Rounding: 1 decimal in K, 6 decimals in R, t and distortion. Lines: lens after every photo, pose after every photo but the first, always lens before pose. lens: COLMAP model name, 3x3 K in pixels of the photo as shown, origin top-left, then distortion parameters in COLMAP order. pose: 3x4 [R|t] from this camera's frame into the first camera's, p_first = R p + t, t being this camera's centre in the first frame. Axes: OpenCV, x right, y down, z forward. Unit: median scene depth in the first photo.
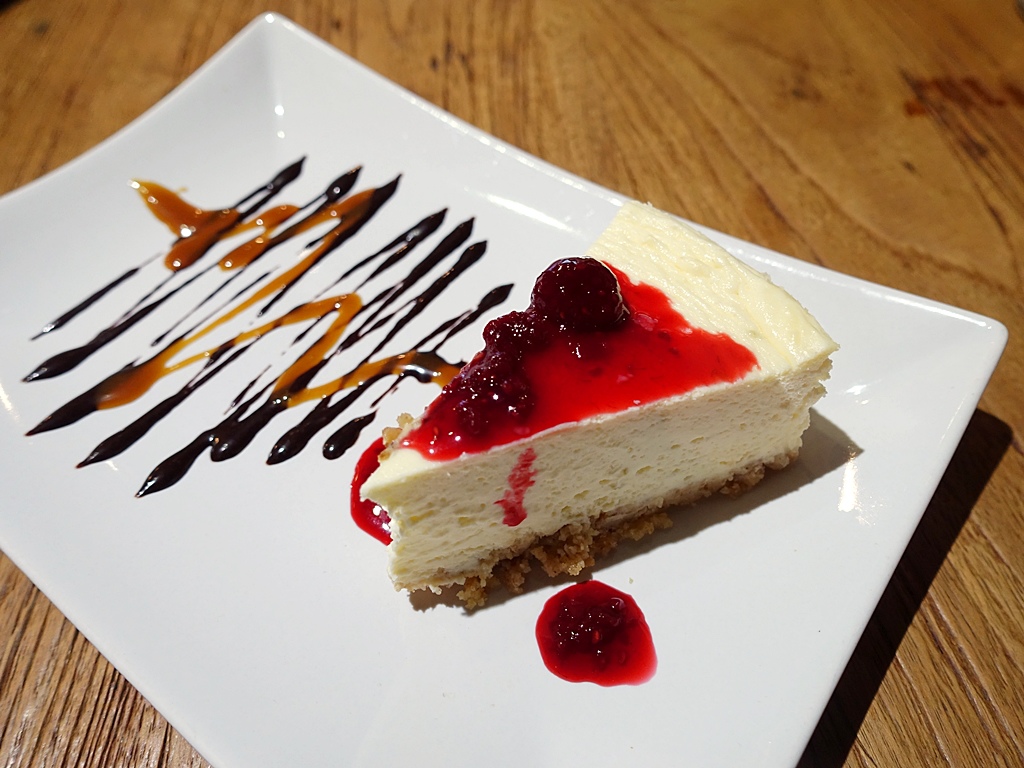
lens RADIAL K [[754.5, 0, 512.0], [0, 754.5, 384.0], [0, 0, 1]] dist [0.005284, 0.001521]
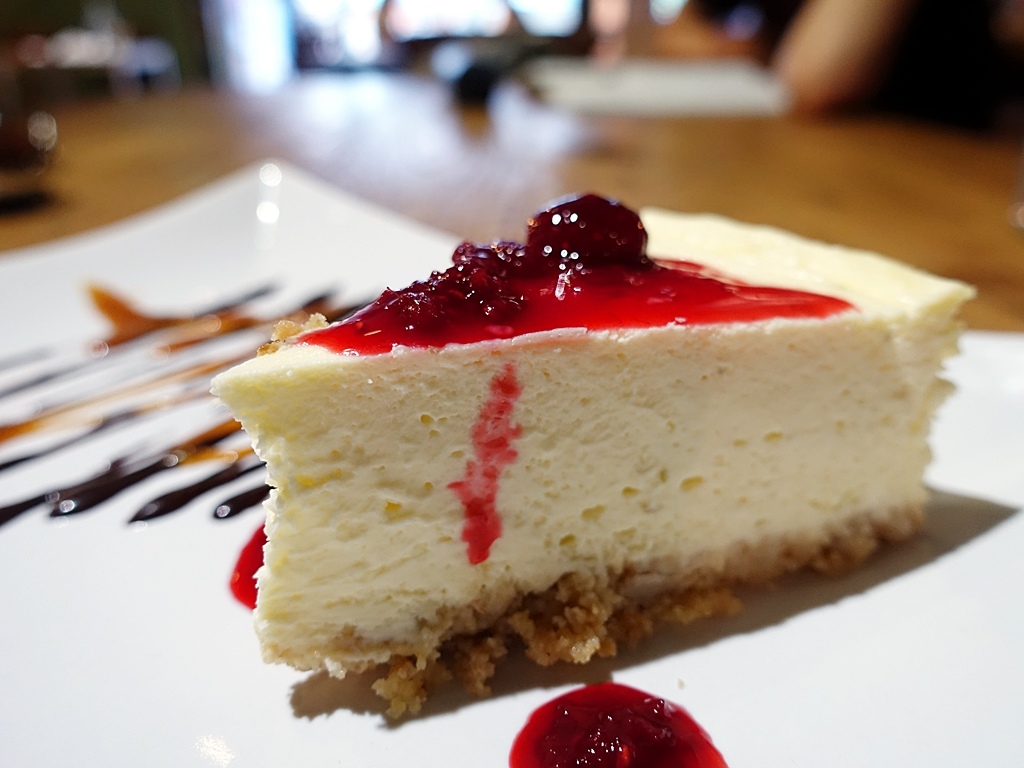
lens RADIAL K [[754.5, 0, 512.0], [0, 754.5, 384.0], [0, 0, 1]] dist [0.005284, 0.001521]
pose [[0.999149, 0.037470, -0.017242, 0.032062], [-0.041242, 0.901022, -0.431807, 0.316965], [-0.000644, 0.432151, 0.901801, 0.396534]]
